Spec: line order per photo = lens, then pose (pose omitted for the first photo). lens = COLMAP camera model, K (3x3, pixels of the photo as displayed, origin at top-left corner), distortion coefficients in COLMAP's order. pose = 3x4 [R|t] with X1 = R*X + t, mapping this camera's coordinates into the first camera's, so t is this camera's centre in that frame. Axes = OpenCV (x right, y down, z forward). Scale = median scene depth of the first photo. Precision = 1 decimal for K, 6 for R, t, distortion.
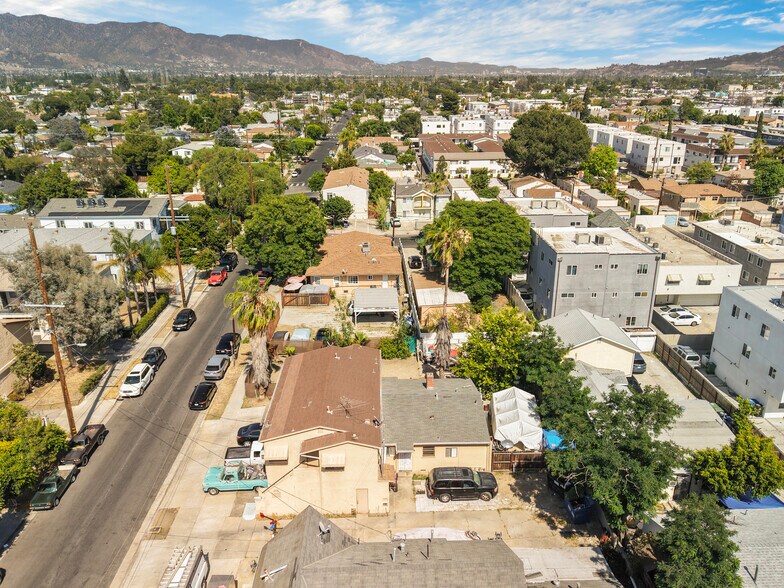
lens RADIAL K [[599.1, 0, 395.0], [0, 599.1, 295.2], [0, 0, 1]] dist [0.068876, -0.089278]
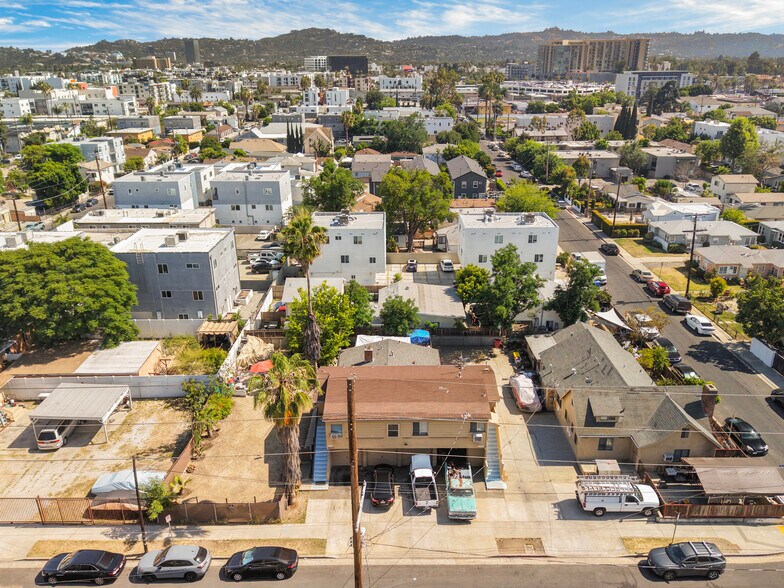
lens RADIAL K [[599.1, 0, 395.0], [0, 599.1, 295.2], [0, 0, 1]] dist [0.068876, -0.089278]
pose [[0.029335, -0.360256, 0.932392, -0.288117], [0.351329, 0.876993, 0.327797, -0.093268], [-0.935792, 0.317961, 0.152296, 0.224924]]
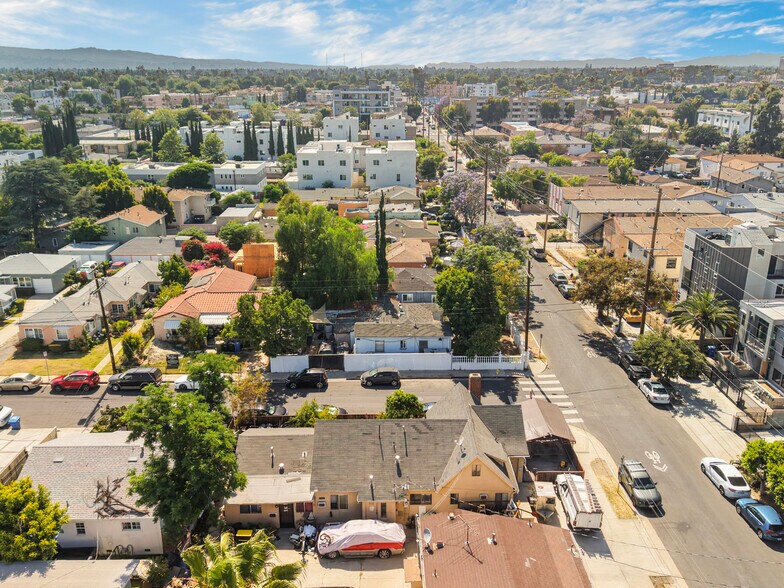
lens RADIAL K [[658.0, 0, 393.8], [0, 658.0, 286.4], [0, 0, 1]] dist [0.090325, -0.141927]
pose [[-0.999929, 0.000400, 0.011938, 0.000698], [0.007699, 0.785722, 0.618532, -0.141551], [-0.009133, 0.618580, -0.785669, 0.367062]]
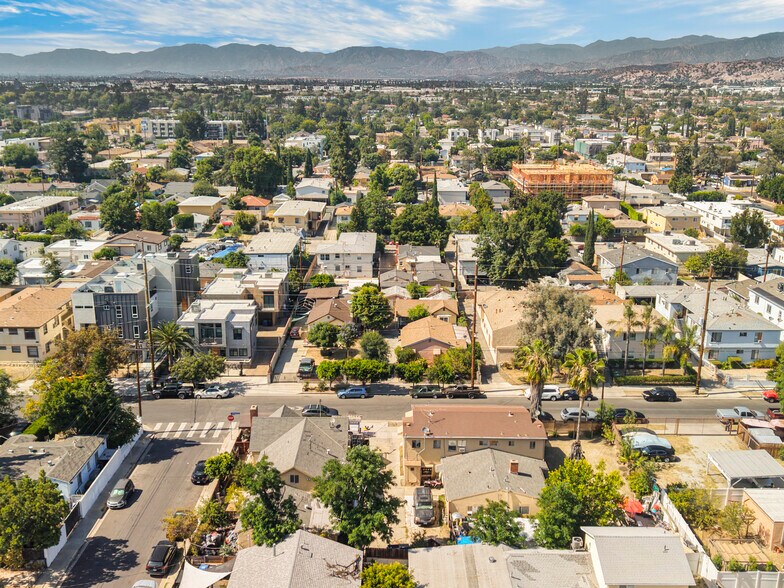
lens RADIAL K [[758.0, 0, 392.3], [0, 758.0, 290.9], [0, 0, 1]] dist [0.119167, -0.236988]
pose [[-0.028909, 0.267063, -0.963245, 0.425351], [-0.348281, 0.900571, 0.260139, -0.142535], [0.936944, 0.343000, 0.066979, 0.169209]]
